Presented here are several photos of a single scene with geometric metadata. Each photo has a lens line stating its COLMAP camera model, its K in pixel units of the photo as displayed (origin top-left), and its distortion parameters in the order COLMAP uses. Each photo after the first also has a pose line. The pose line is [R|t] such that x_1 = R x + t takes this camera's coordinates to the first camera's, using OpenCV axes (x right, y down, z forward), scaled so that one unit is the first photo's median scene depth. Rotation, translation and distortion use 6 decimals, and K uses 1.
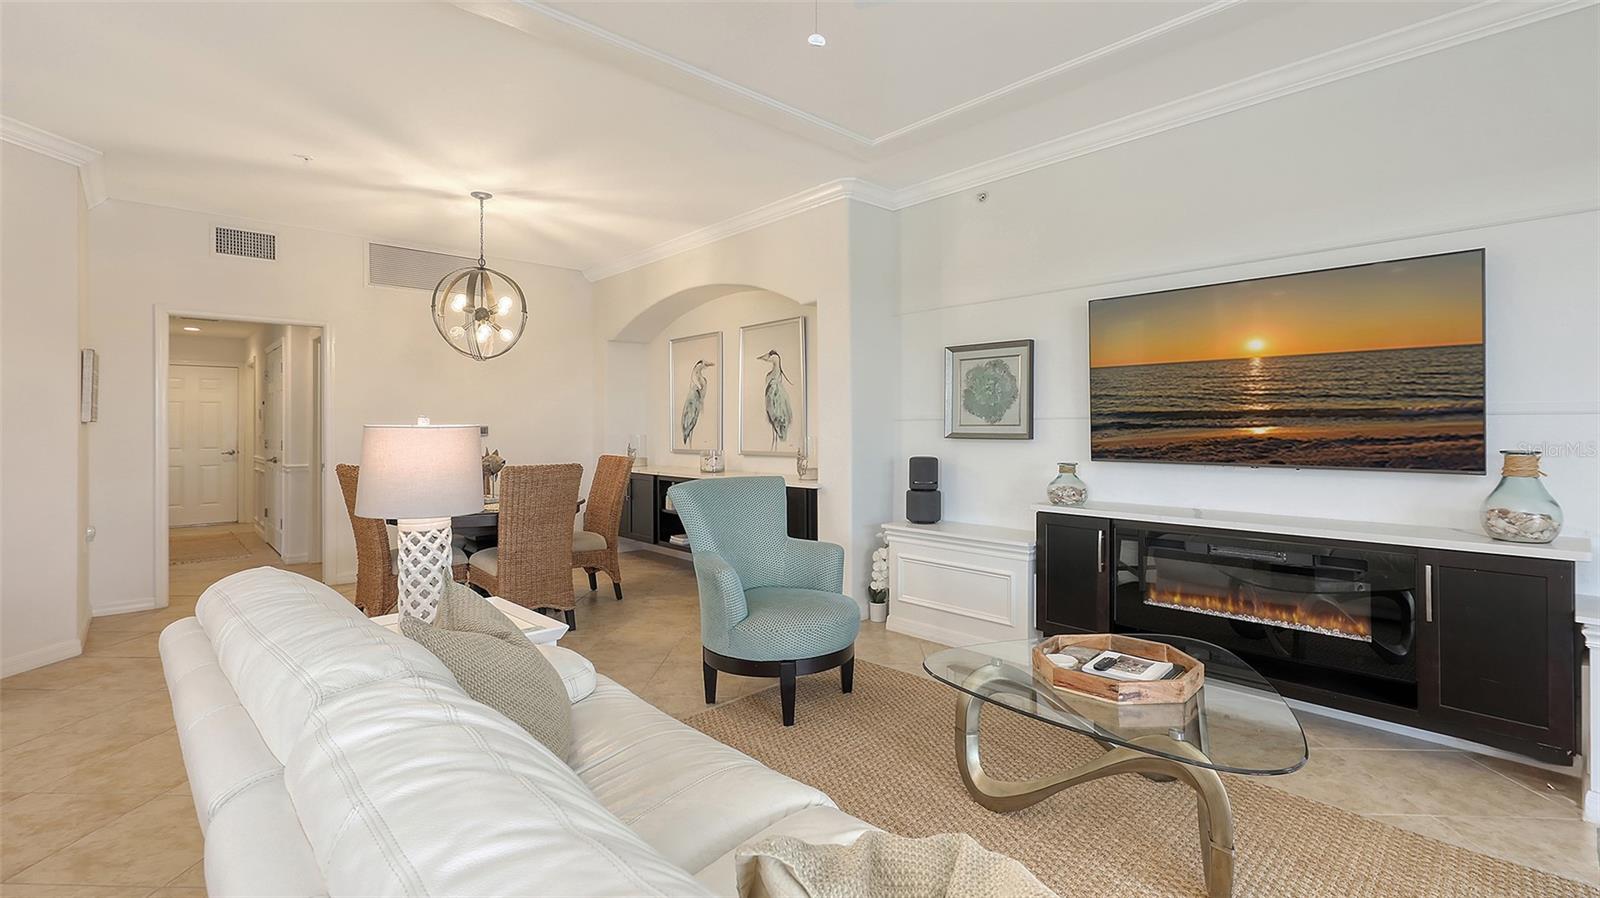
lens RADIAL K [[701.3, 0, 809.7], [0, 701.3, 422.5], [0, 0, 1]] dist [0.012084, -0.001688]
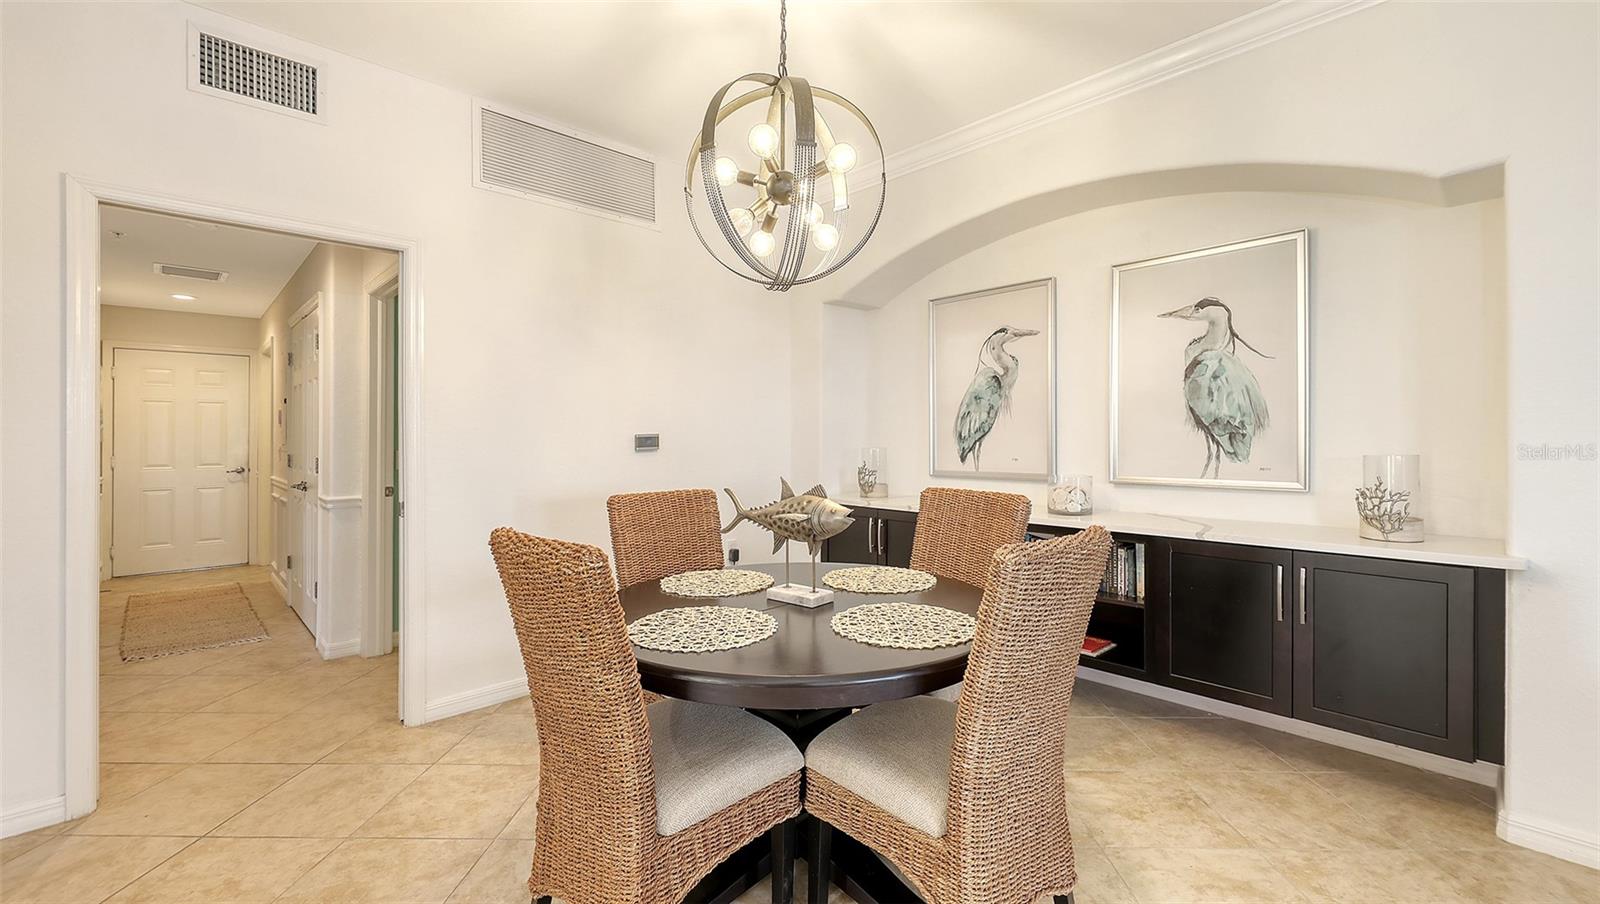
lens RADIAL K [[664.8, 0, 812.2], [0, 664.8, 430.9], [0, 0, 1]] dist [-0.001888, 0.000223]
pose [[0.999809, 0.000684, 0.019555, -0.408556], [-0.000637, 0.999997, -0.002421, 0.004510], [-0.019557, 0.002408, 0.999806, 0.513122]]
